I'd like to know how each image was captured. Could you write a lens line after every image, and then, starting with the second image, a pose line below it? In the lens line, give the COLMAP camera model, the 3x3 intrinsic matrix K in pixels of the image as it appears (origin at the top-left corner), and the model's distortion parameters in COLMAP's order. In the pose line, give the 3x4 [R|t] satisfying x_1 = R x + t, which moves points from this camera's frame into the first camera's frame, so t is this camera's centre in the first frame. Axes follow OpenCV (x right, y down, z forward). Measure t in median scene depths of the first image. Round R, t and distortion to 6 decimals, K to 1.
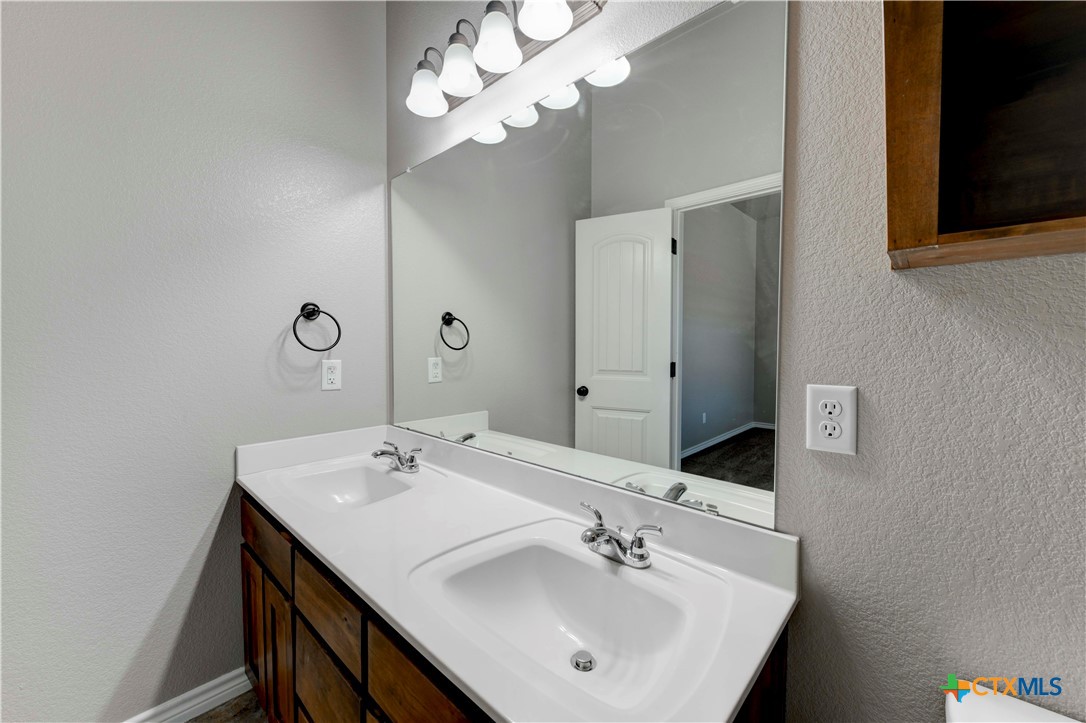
lens RADIAL K [[427.3, 0, 545.0], [0, 427.3, 358.0], [0, 0, 1]] dist [0.011757, -0.004345]
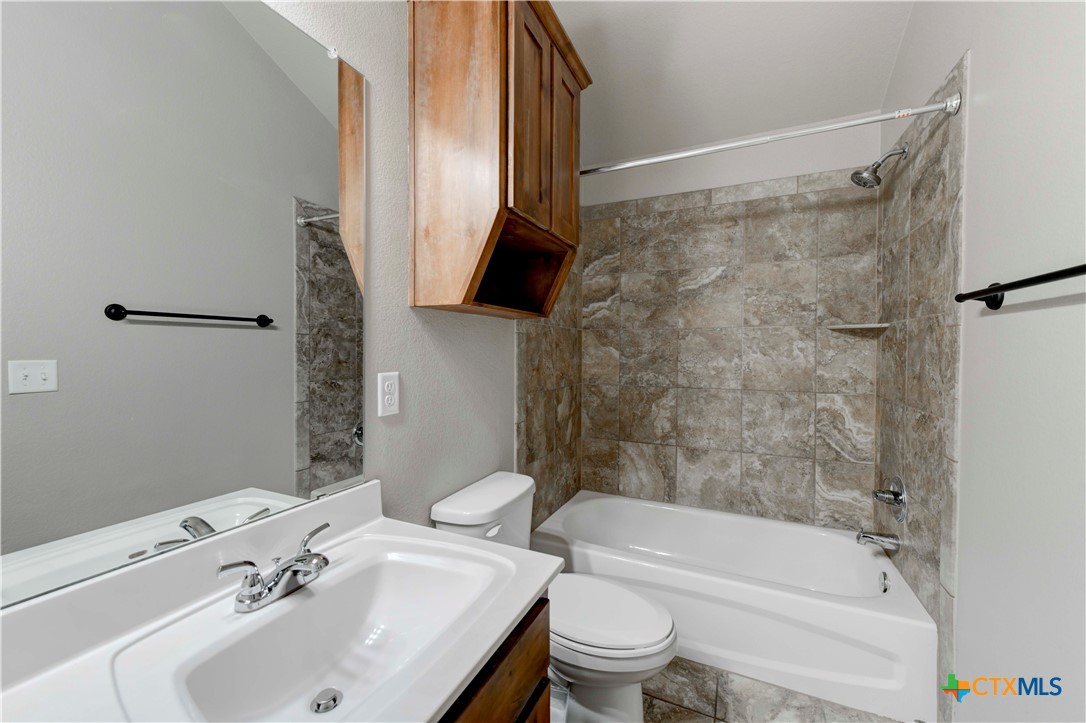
lens RADIAL K [[427.3, 0, 545.0], [0, 427.3, 358.0], [0, 0, 1]] dist [0.011757, -0.004345]
pose [[-0.327789, -0.024536, 0.944432, -0.893681], [0.020120, 0.999255, 0.032943, -0.027190], [-0.944537, 0.029801, -0.327051, 0.847689]]
